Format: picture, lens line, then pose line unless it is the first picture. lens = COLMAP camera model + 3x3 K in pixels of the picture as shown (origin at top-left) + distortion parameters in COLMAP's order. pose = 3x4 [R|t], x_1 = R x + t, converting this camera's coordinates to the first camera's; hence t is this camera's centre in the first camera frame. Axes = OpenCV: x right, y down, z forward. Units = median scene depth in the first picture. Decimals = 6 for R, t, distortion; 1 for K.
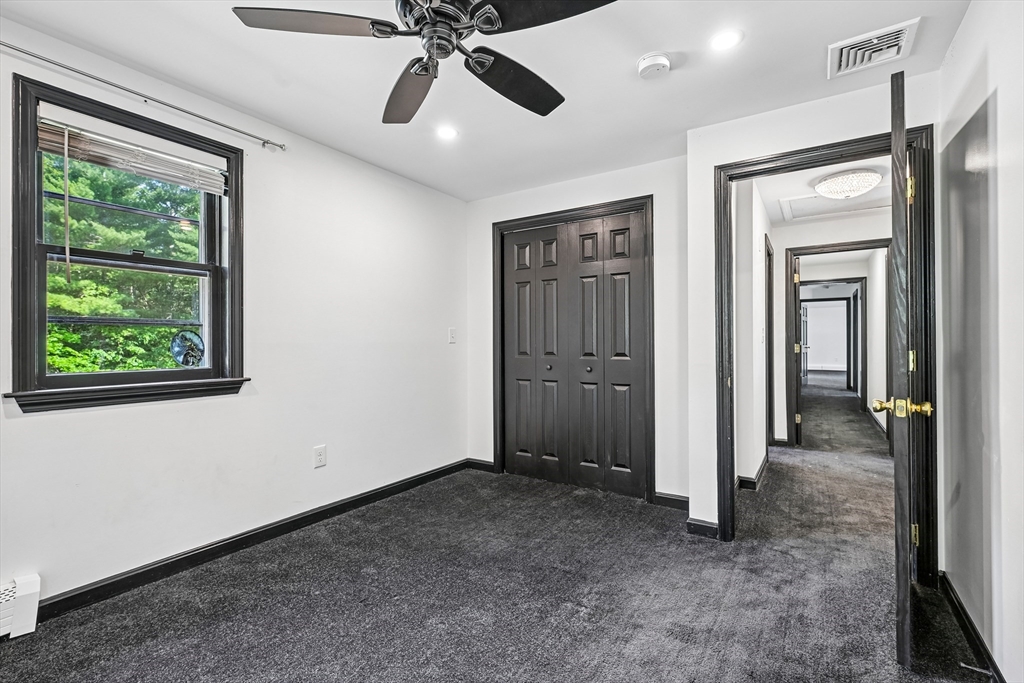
lens RADIAL K [[460.8, 0, 516.6], [0, 460.8, 340.3], [0, 0, 1]] dist [-0.001146, -0.000427]
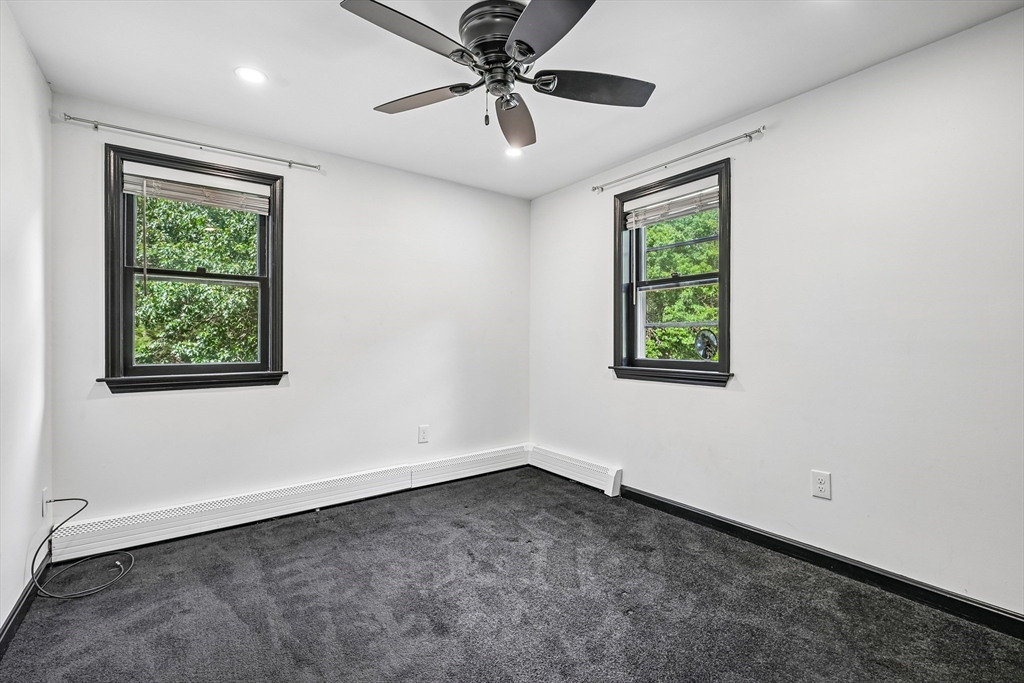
lens RADIAL K [[460.8, 0, 516.6], [0, 460.8, 340.3], [0, 0, 1]] dist [-0.001146, -0.000427]
pose [[-0.350896, 0.003755, -0.936407, 0.592878], [0.003228, 0.999991, 0.002800, 0.001392], [0.936409, -0.002041, -0.350905, 0.952627]]
